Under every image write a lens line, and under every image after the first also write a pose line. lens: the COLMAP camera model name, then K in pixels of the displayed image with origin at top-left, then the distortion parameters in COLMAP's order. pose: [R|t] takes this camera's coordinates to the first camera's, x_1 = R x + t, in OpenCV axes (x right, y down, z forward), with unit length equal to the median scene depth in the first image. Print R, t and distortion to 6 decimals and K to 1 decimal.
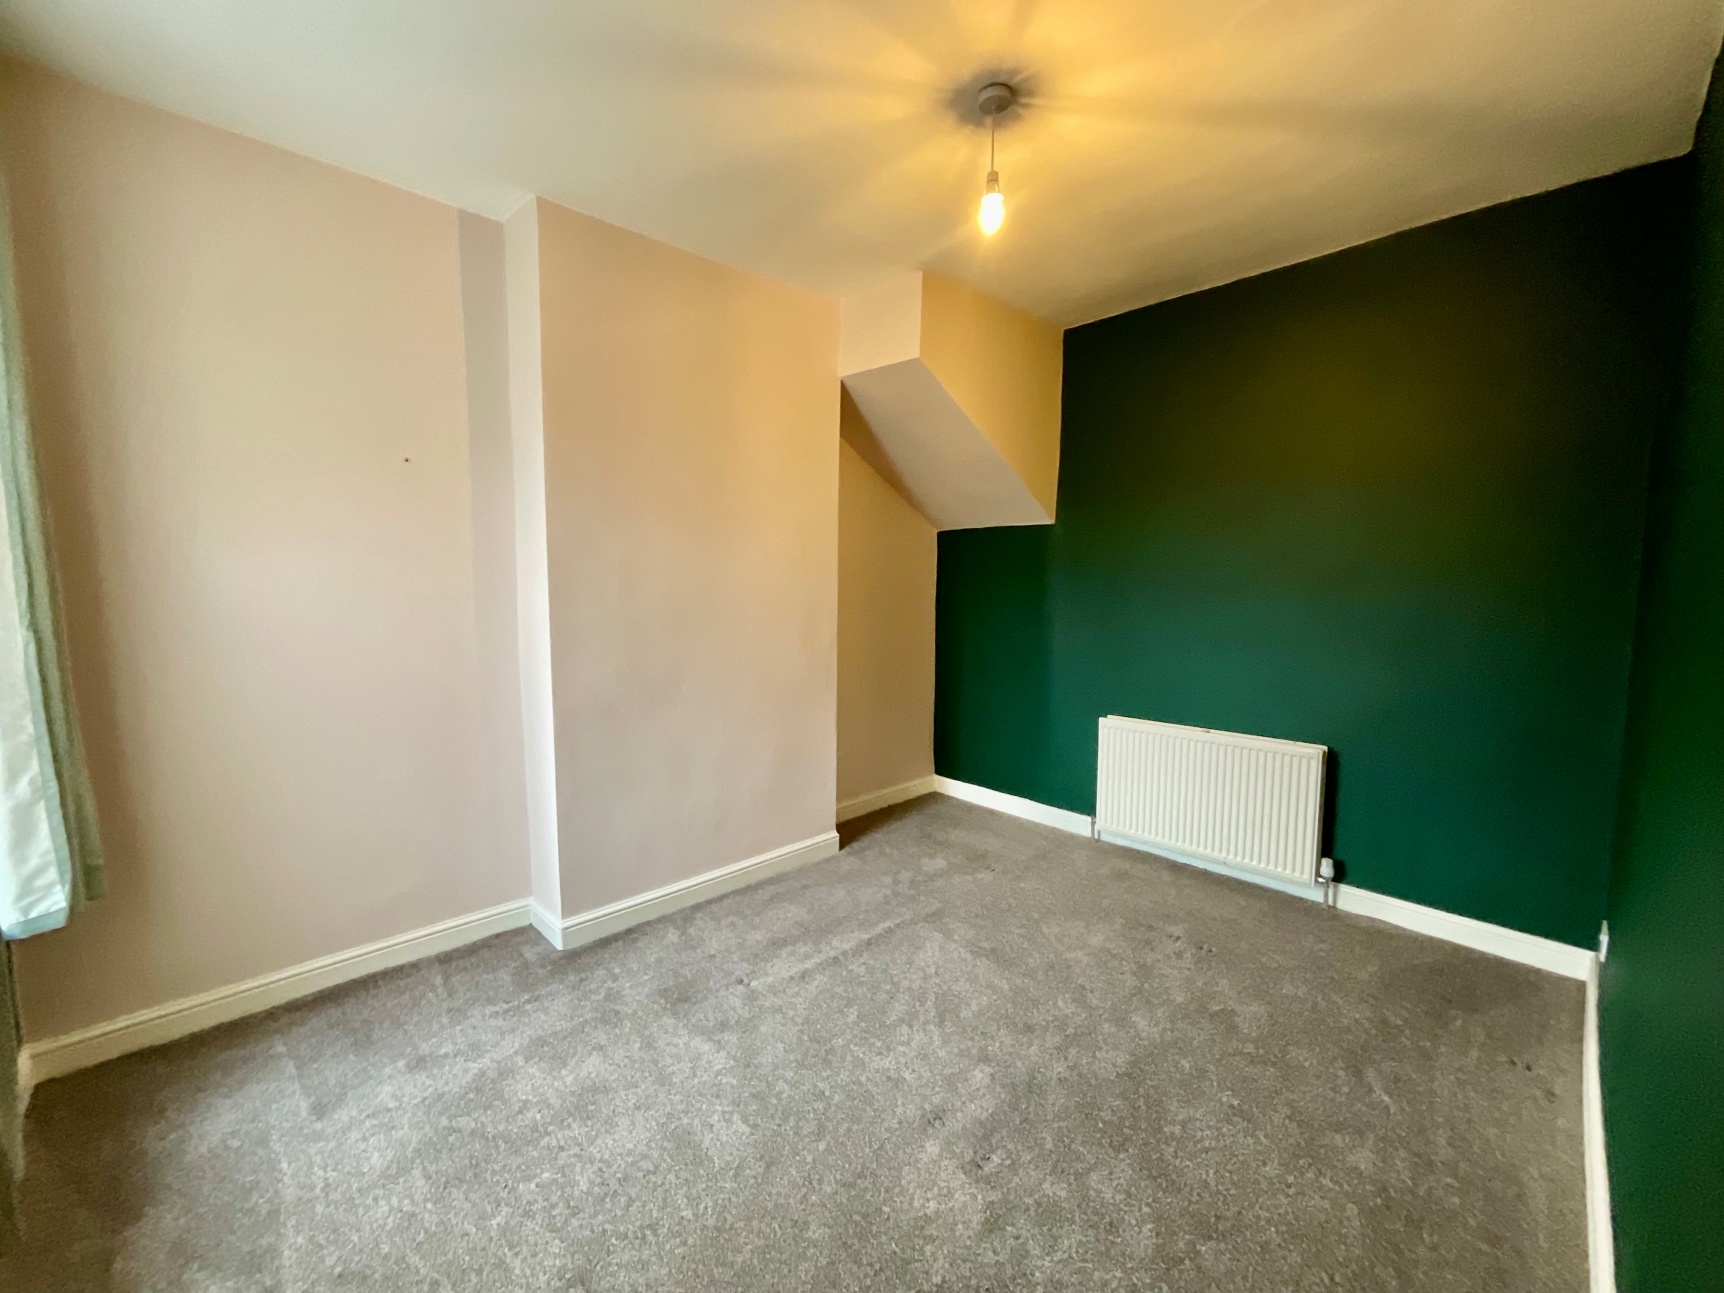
lens RADIAL K [[734.8, 0, 862.0], [0, 734.8, 646.5], [0, 0, 1]] dist [0.011713, 0.000416]
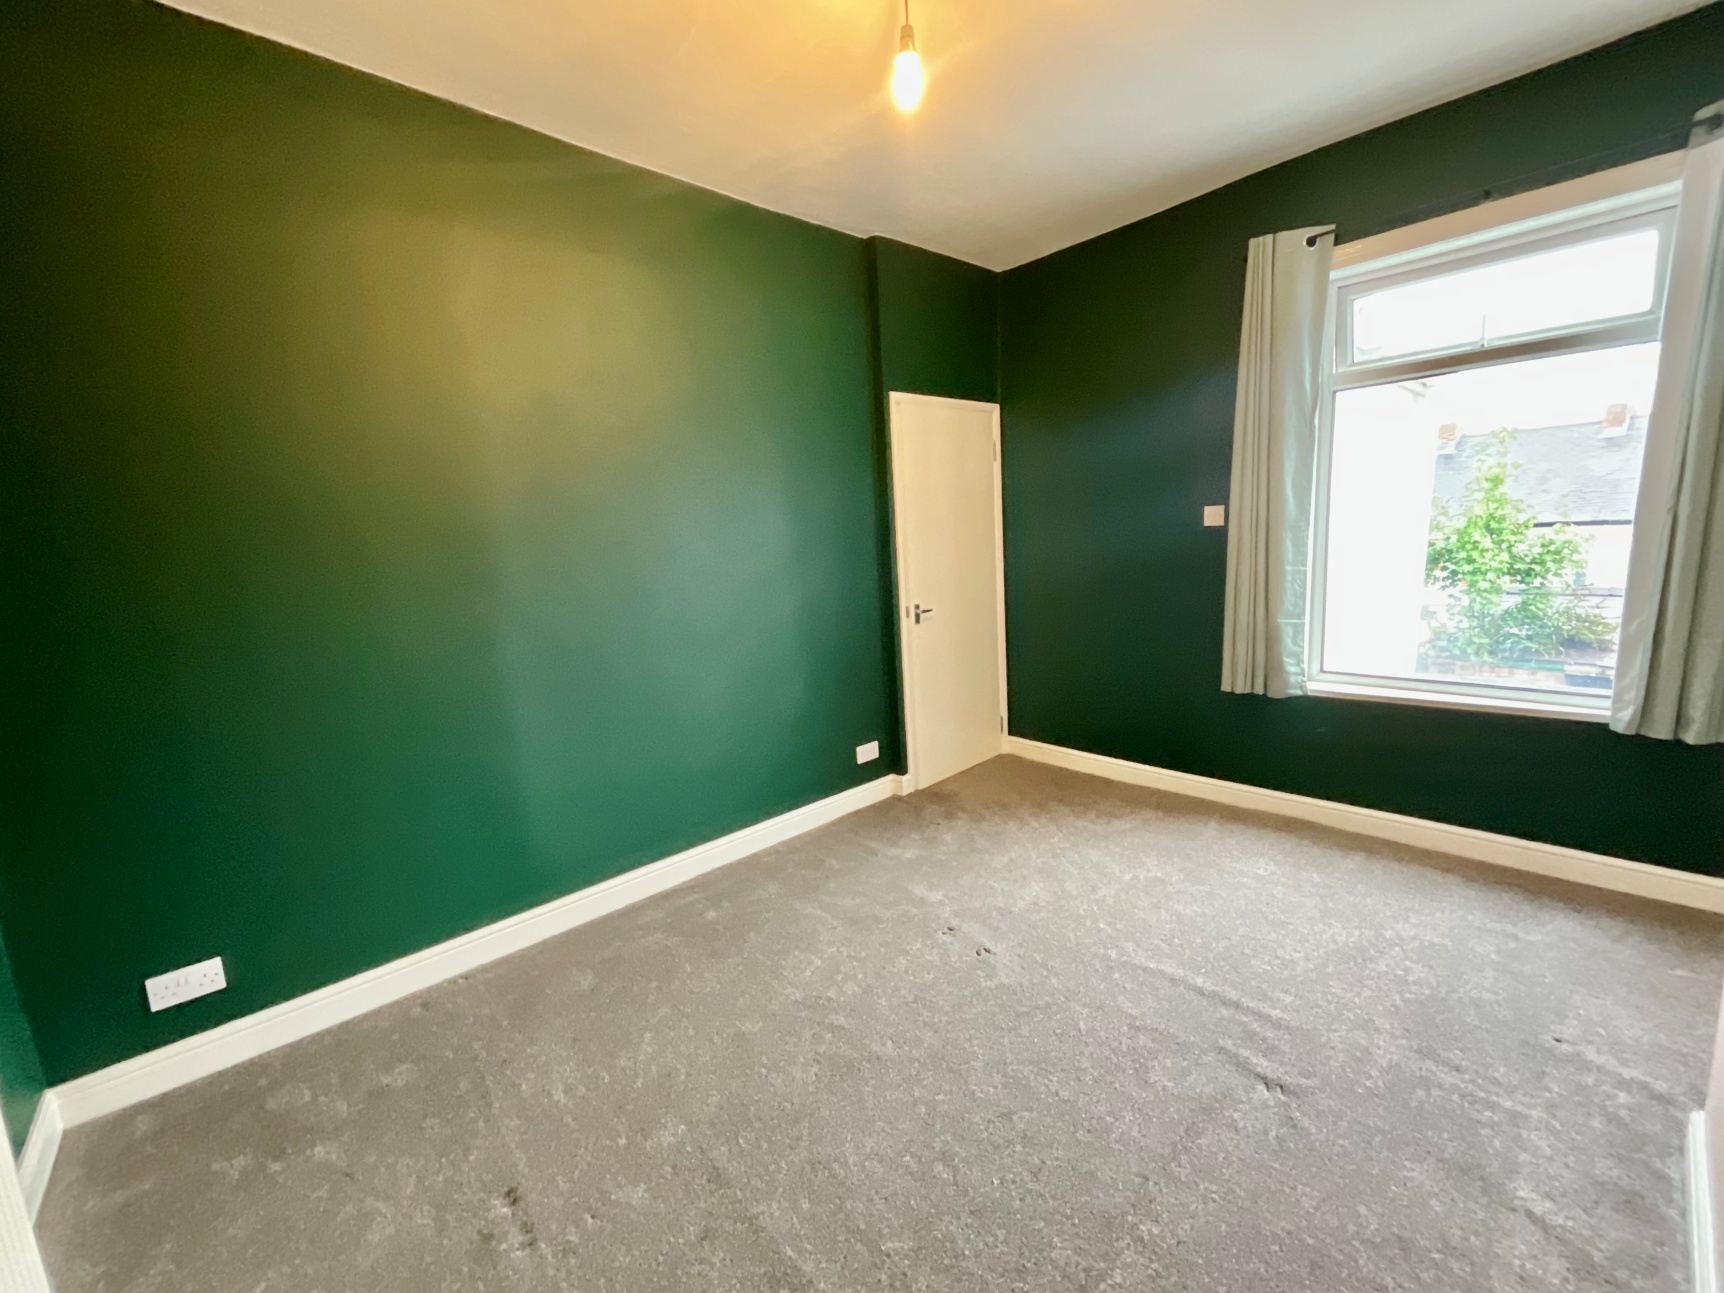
lens RADIAL K [[709.1, 0, 833.8], [0, 709.1, 640.9], [0, 0, 1]] dist [0.002006, 0.000732]
pose [[-0.996951, 0.038638, 0.067794, 0.159951], [0.054211, 0.967856, 0.245593, -0.108562], [-0.056126, 0.248519, -0.966999, 1.347432]]
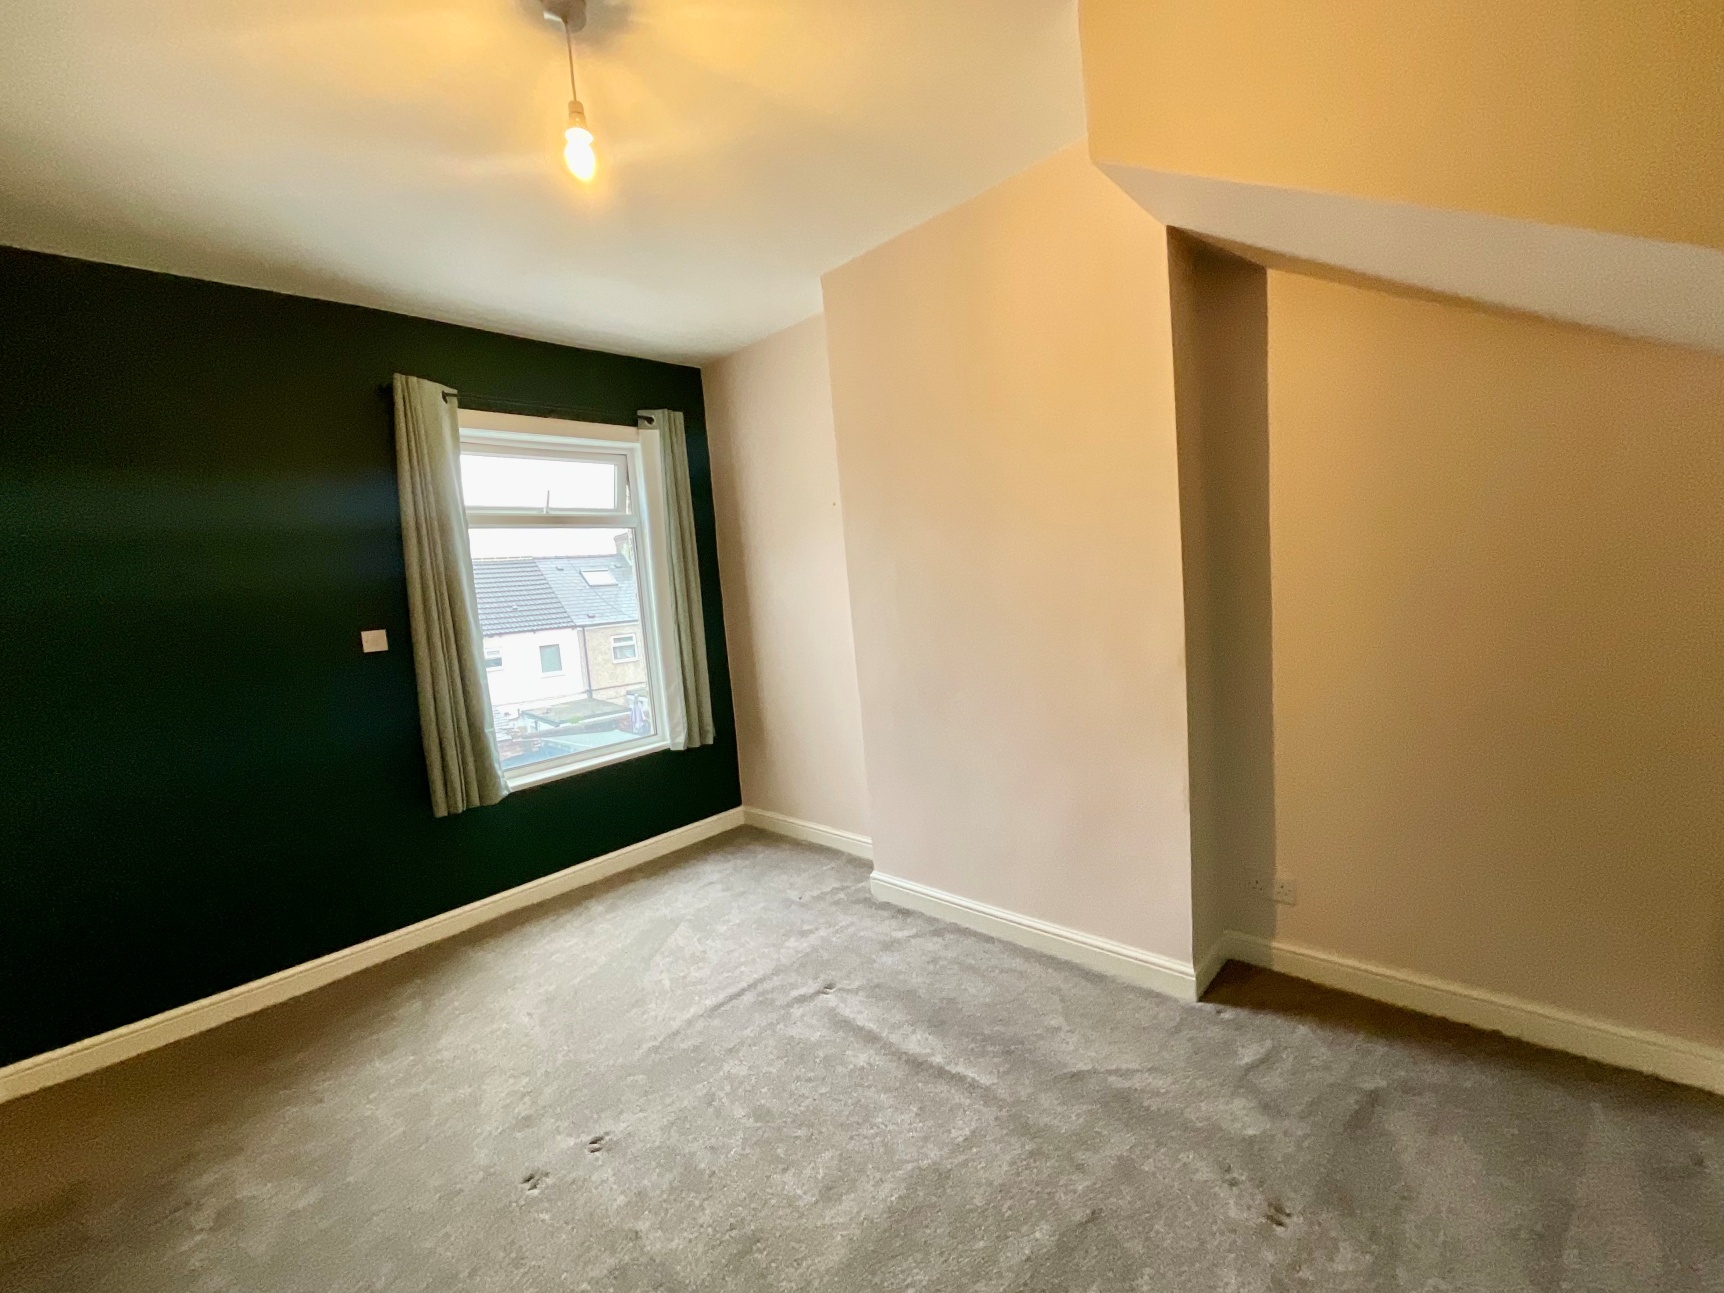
lens RADIAL K [[734.8, 0, 862.0], [0, 734.8, 646.5], [0, 0, 1]] dist [0.011713, 0.000416]
pose [[0.024066, 0.082445, -0.996305, 0.702971], [-0.014221, 0.996521, 0.082119, -0.083726], [0.999609, 0.012192, 0.025154, 0.881452]]
